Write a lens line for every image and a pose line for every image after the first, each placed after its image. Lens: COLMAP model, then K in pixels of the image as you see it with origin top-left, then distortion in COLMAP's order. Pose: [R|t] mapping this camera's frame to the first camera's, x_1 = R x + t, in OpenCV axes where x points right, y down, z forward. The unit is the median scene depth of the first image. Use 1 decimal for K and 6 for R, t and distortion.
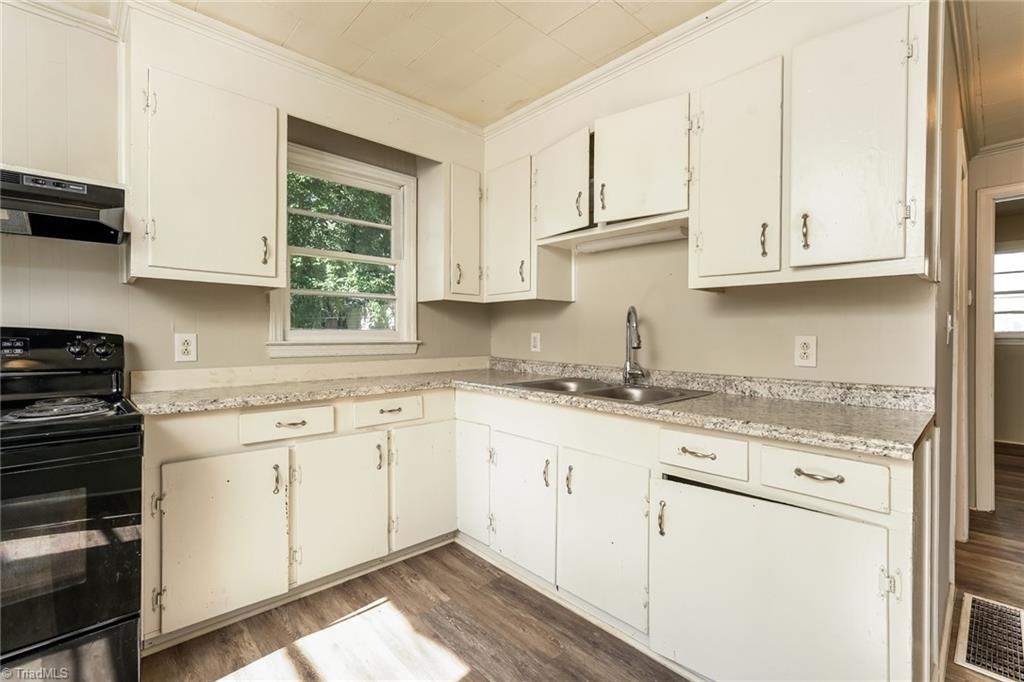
lens RADIAL K [[459.6, 0, 531.9], [0, 459.6, 339.3], [0, 0, 1]] dist [-0.008654, 0.004239]
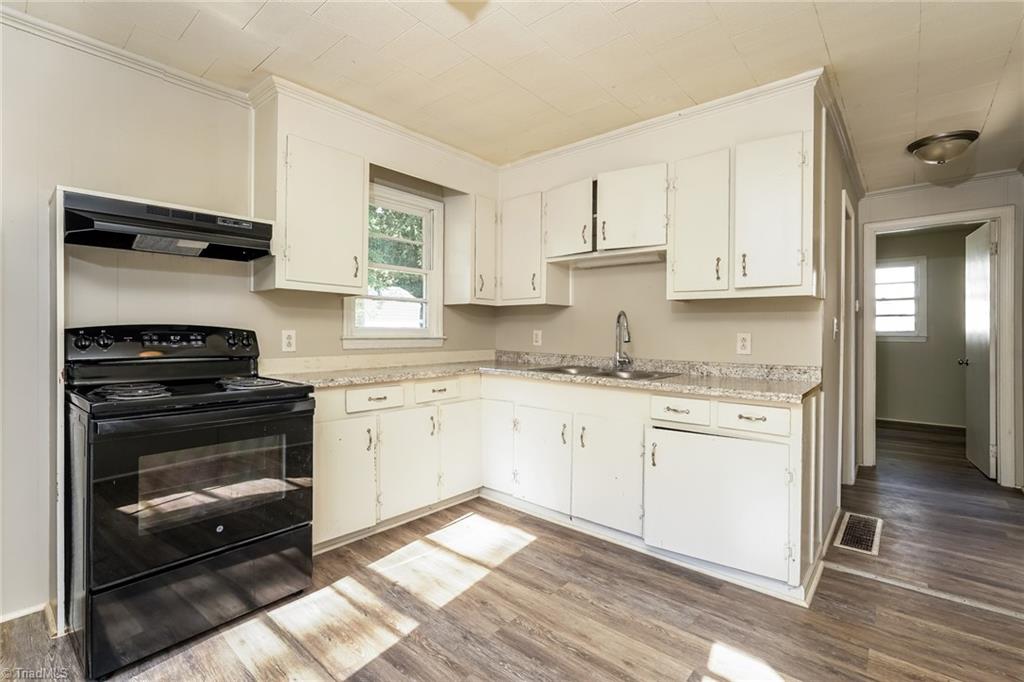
lens RADIAL K [[497.8, 0, 512.0], [0, 497.8, 335.9], [0, 0, 1]] dist [-0.023304, 0.001364]
pose [[0.994350, 0.002581, 0.106123, -0.281547], [-0.002384, 0.999995, -0.001989, 0.005044], [-0.106128, 0.001725, 0.994351, -0.452188]]
